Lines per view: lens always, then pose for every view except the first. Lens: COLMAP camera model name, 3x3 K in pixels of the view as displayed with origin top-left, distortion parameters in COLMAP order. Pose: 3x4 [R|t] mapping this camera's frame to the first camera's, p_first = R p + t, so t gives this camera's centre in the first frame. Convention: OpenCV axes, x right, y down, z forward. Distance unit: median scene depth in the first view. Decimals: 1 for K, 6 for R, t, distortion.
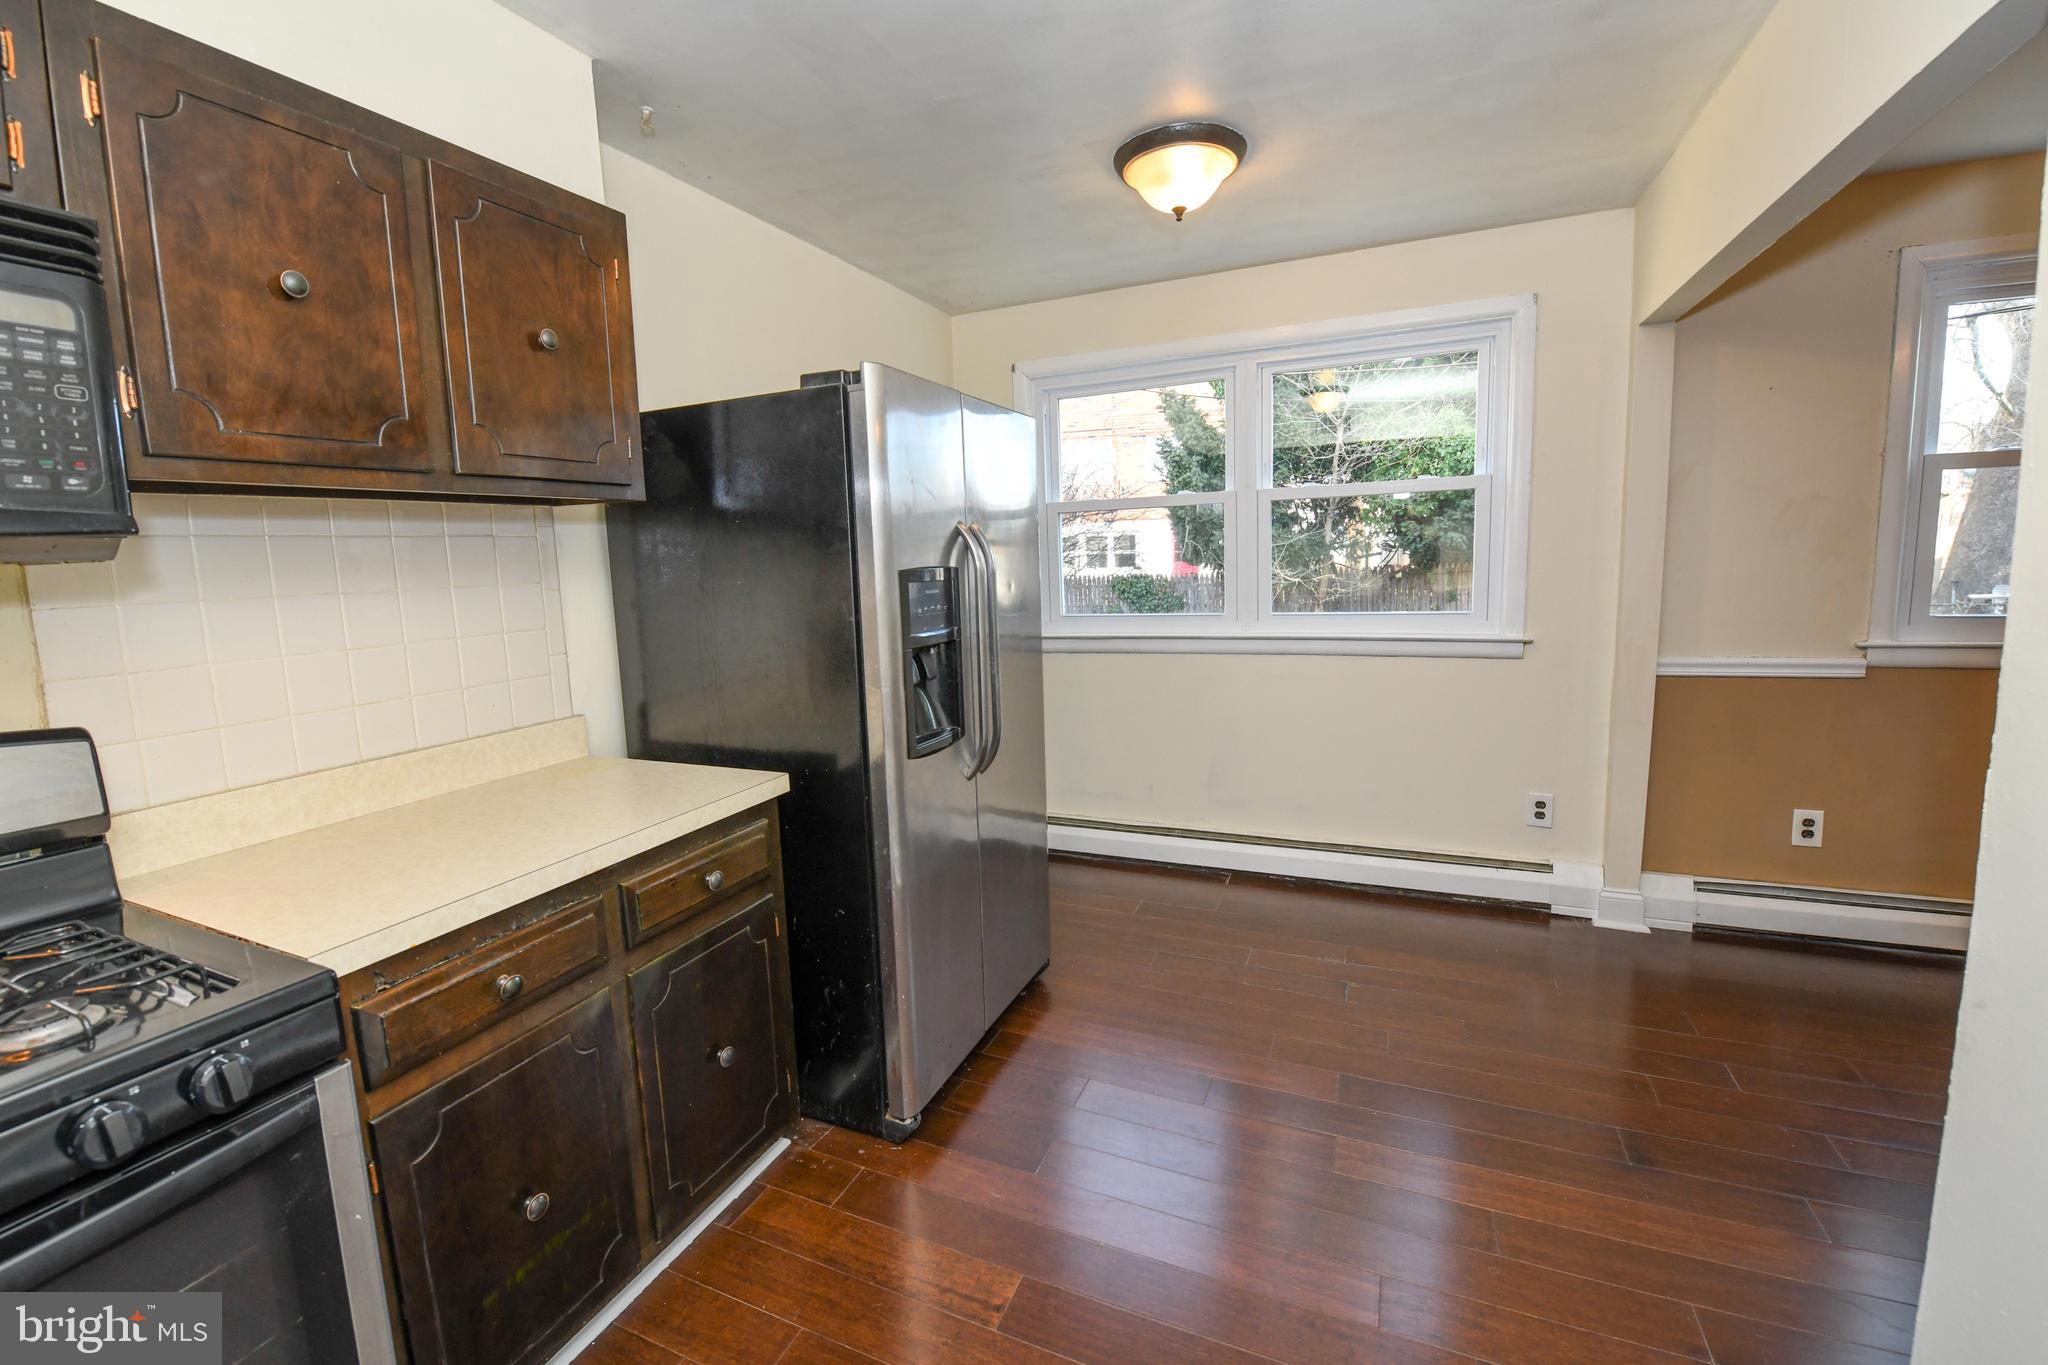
lens RADIAL K [[837.0, 0, 1054.1], [0, 837.0, 649.7], [0, 0, 1]] dist [-0.002930, -0.000566]
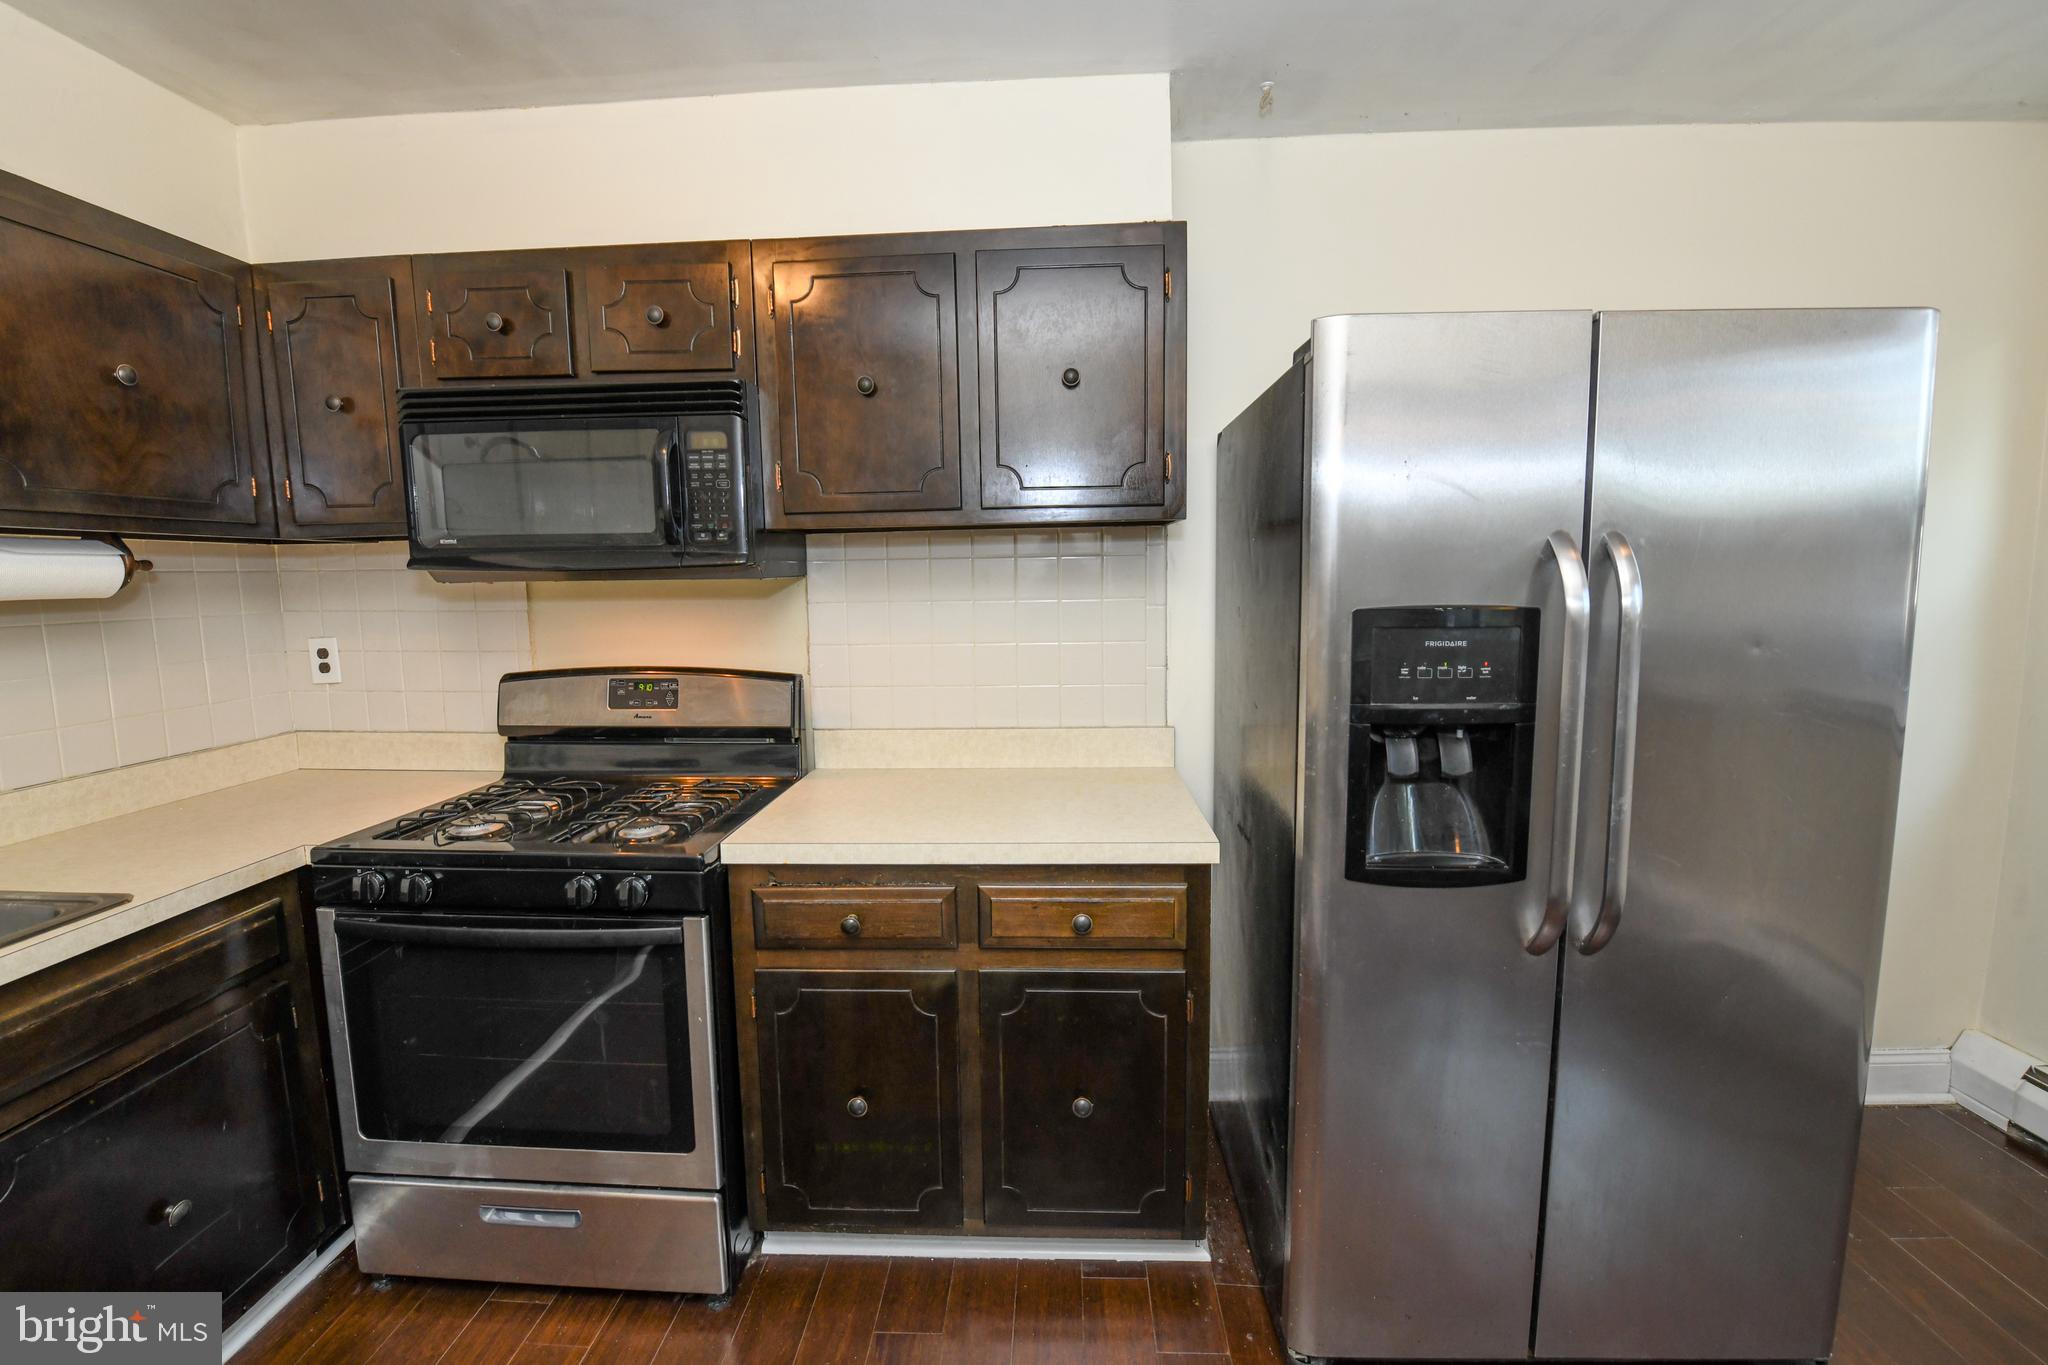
lens RADIAL K [[865.1, 0, 1015.6], [0, 865.1, 657.9], [0, 0, 1]] dist [-0.001763, -0.006045]
pose [[0.355684, 0.120530, -0.926802, 0.543453], [-0.107723, 0.990327, 0.087450, -0.123502], [0.928378, 0.068734, 0.365227, 0.668701]]
